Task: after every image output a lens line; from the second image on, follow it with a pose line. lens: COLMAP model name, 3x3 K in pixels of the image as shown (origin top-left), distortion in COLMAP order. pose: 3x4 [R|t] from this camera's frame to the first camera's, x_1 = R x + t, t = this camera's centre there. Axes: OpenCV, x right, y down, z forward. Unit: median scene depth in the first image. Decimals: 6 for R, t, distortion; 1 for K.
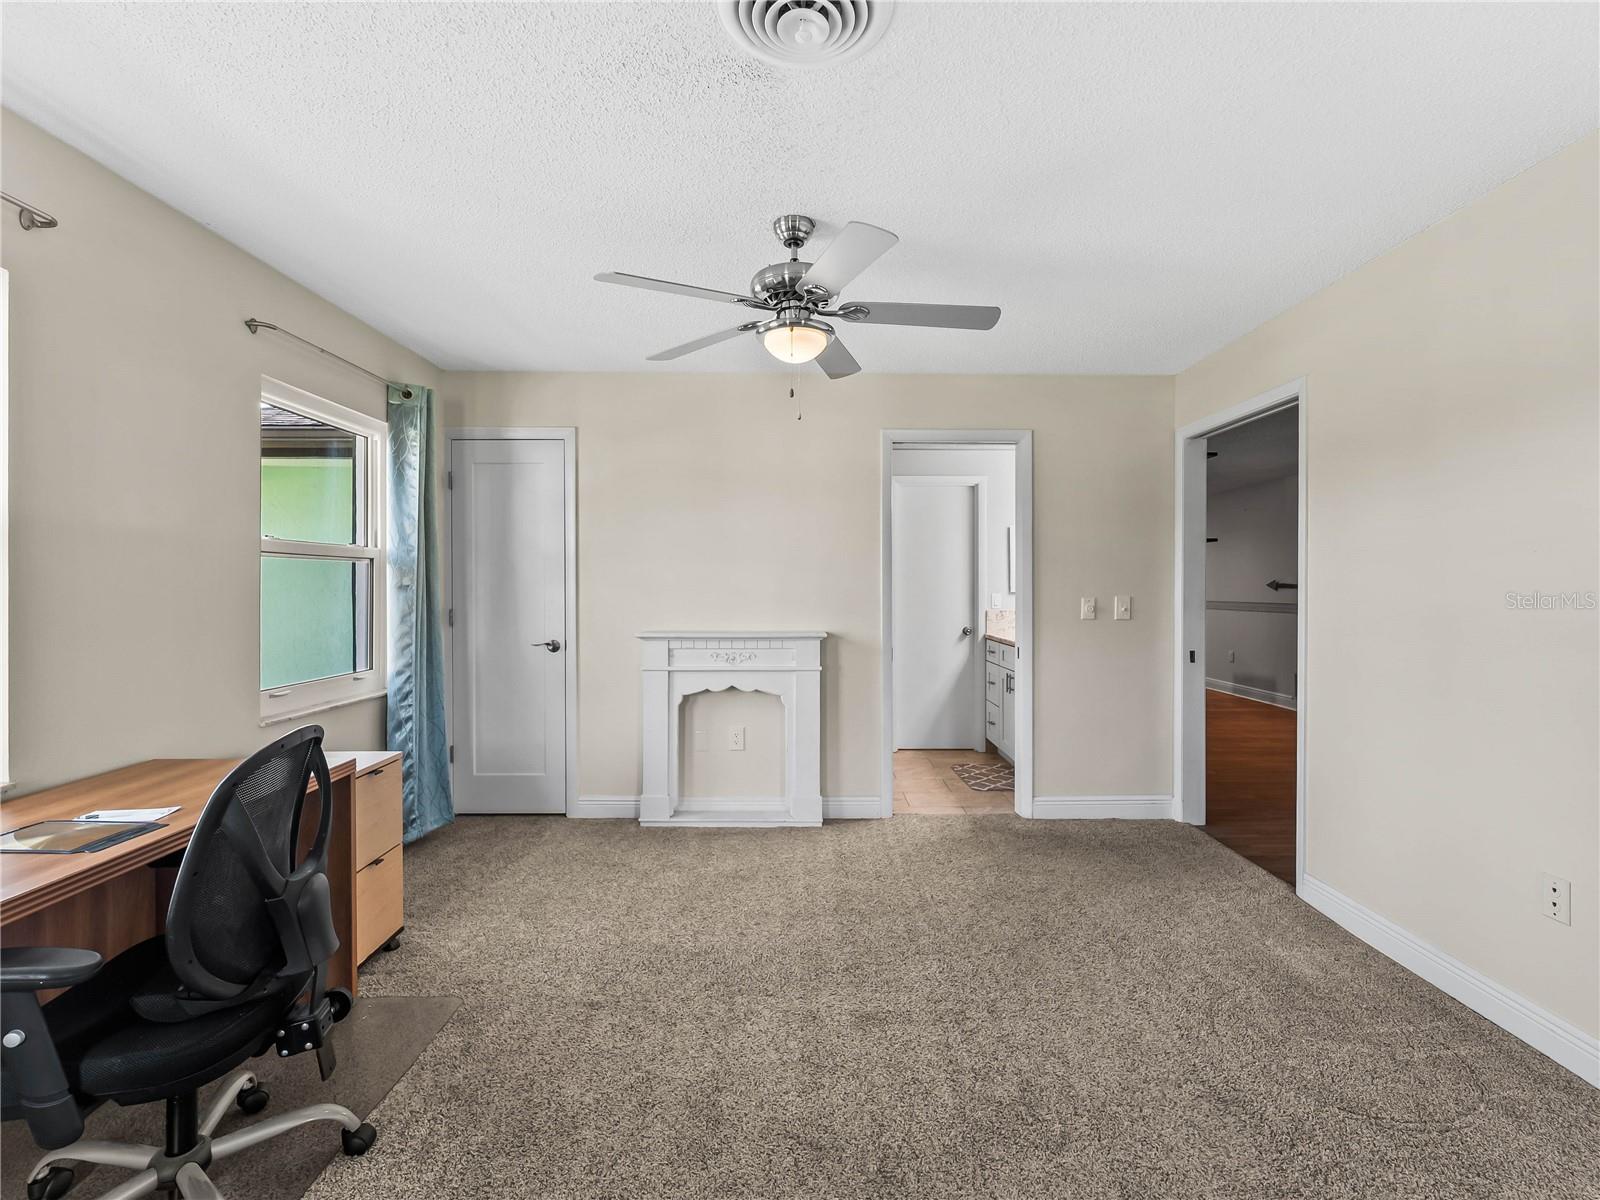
lens RADIAL K [[734.7, 0, 798.6], [0, 734.7, 595.6], [0, 0, 1]] dist [0.002933, -0.002422]
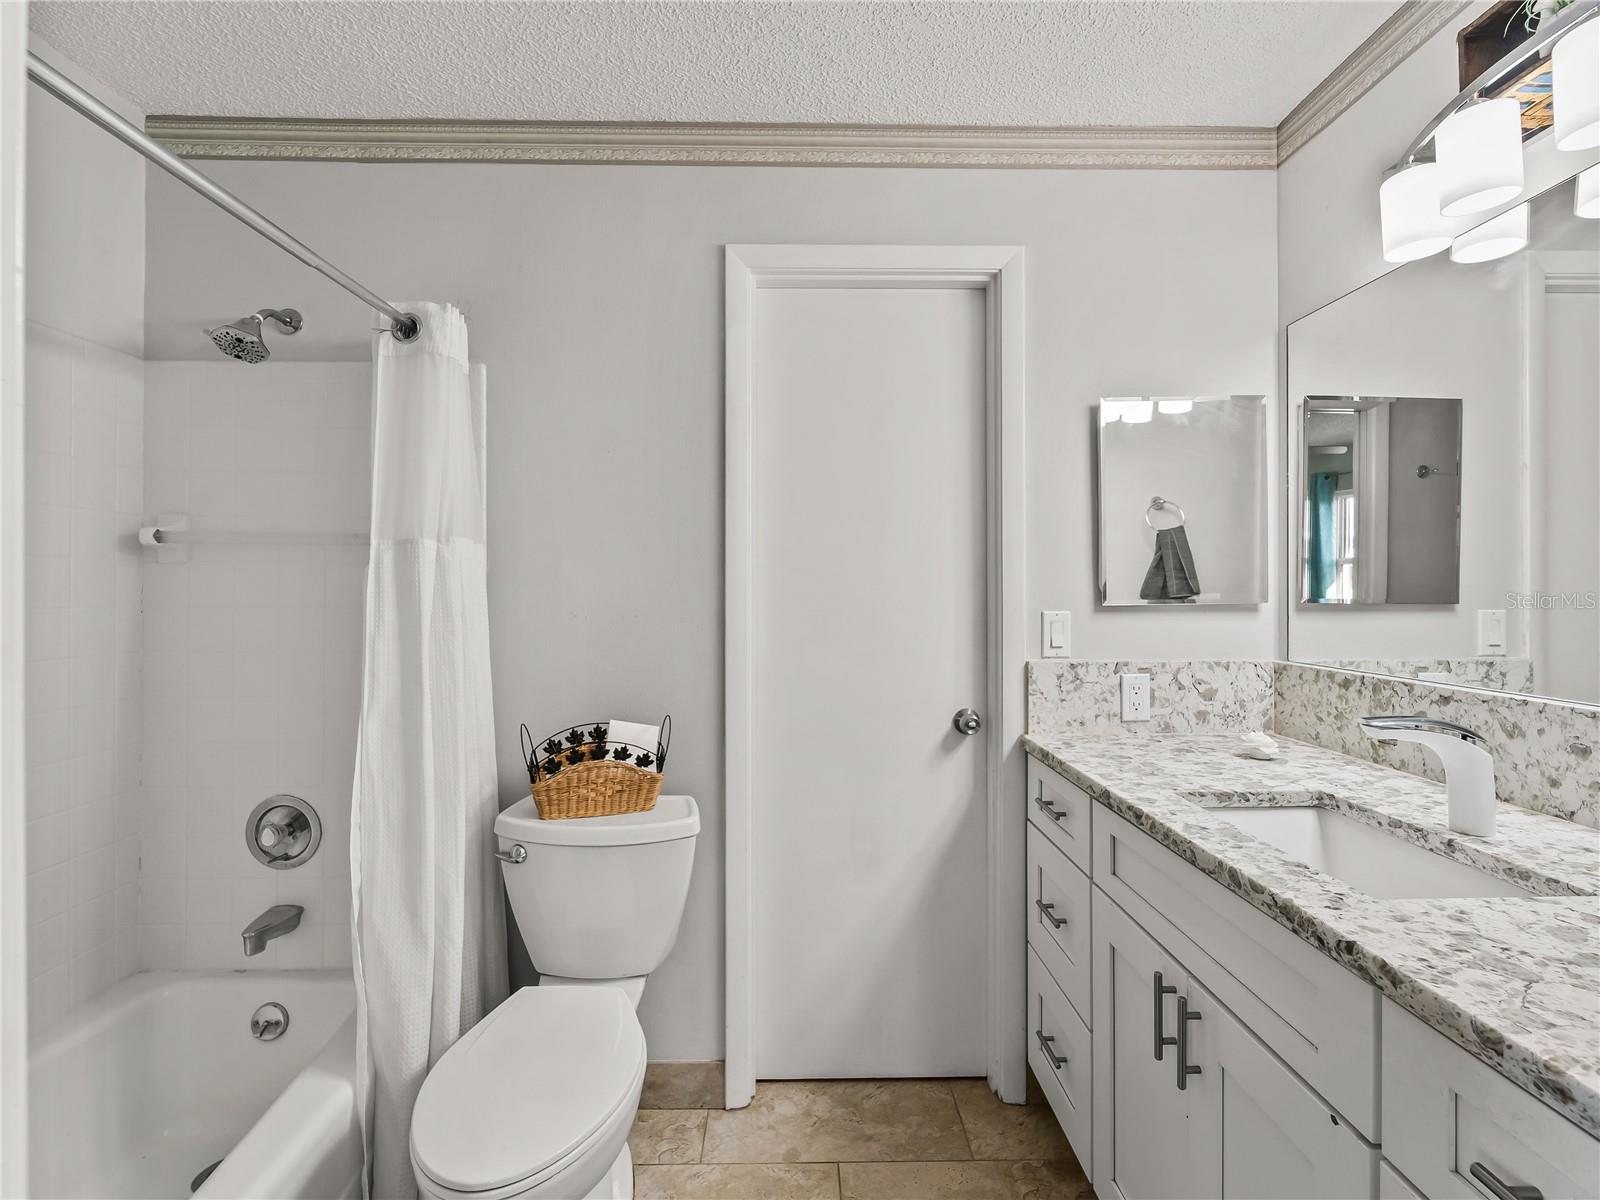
lens RADIAL K [[734.7, 0, 801.4], [0, 734.7, 594.0], [0, 0, 1]] dist [0.002933, -0.002422]
pose [[0.999842, 0.000963, 0.017776, 0.150591], [-0.000765, 0.999938, -0.011111, -0.006026], [-0.017785, 0.011095, 0.999780, 0.676444]]
